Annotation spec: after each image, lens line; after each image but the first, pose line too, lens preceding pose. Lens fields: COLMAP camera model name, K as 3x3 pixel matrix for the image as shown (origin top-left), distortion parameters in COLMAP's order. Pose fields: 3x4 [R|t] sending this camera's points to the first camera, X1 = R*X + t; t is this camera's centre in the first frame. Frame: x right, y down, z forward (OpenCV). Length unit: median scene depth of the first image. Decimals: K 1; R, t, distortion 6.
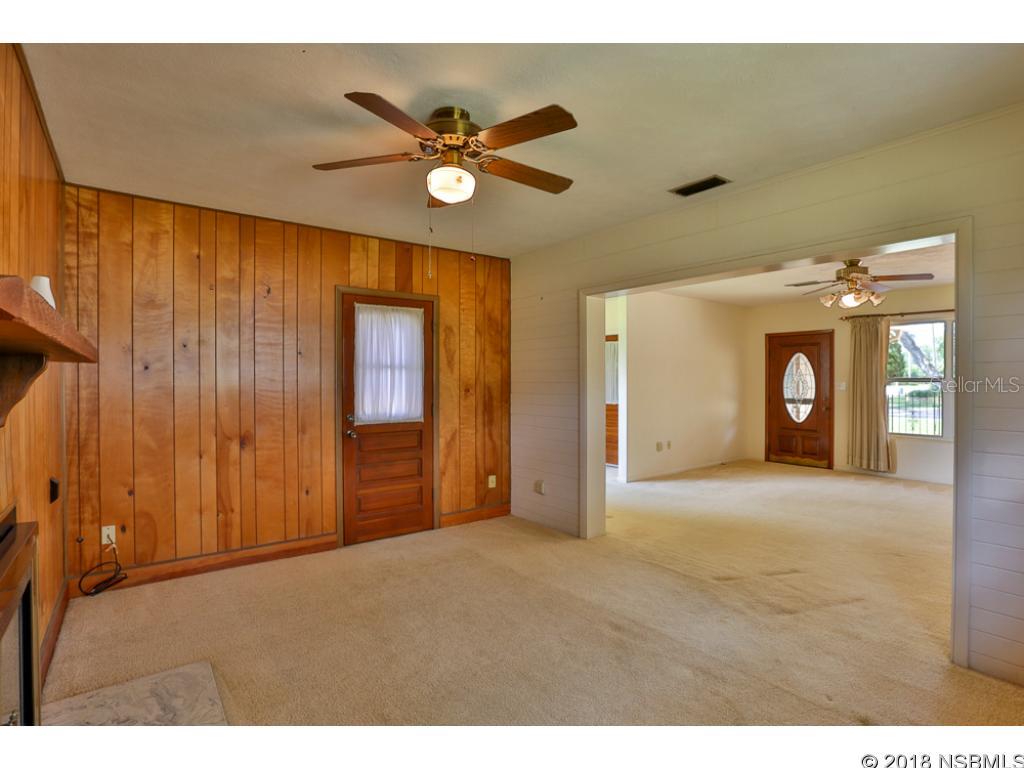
lens RADIAL K [[493.2, 0, 510.1], [0, 493.2, 381.4], [0, 0, 1]] dist [-0.028026, 0.002787]
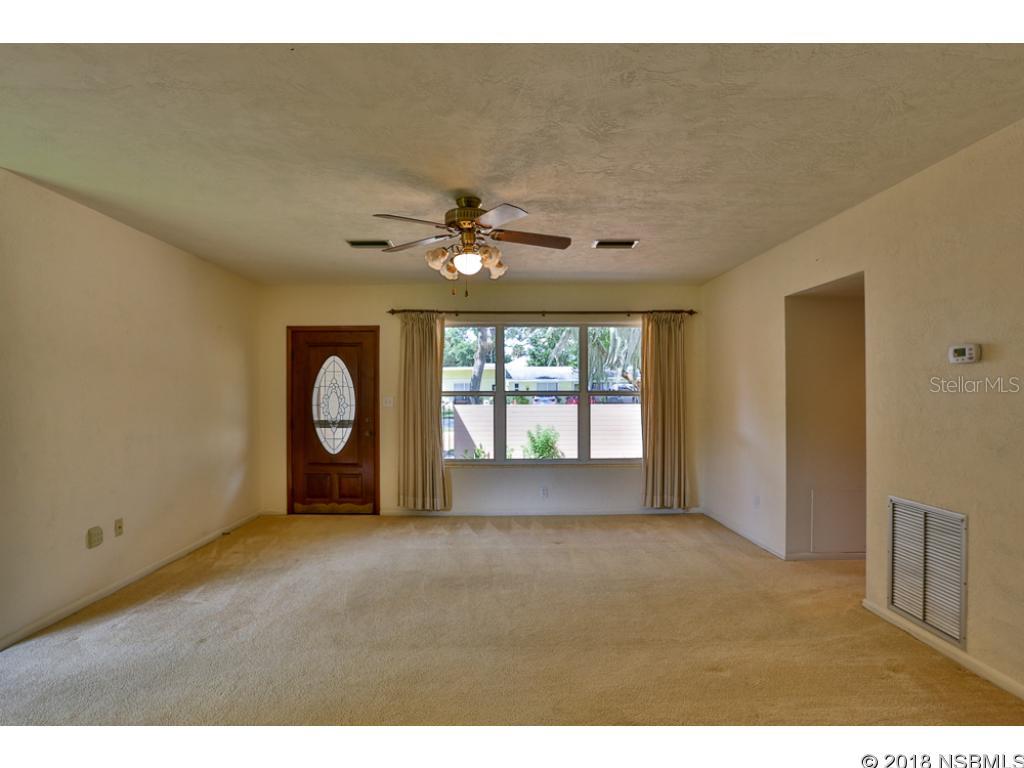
lens RADIAL K [[556.4, 0, 509.4], [0, 556.4, 390.2], [0, 0, 1]] dist [-0.002129, -0.000167]
pose [[0.610405, 0.001119, 0.792089, 0.106475], [0.004677, 0.999976, -0.005016, -0.003408], [-0.792076, 0.006766, 0.610386, 0.307137]]
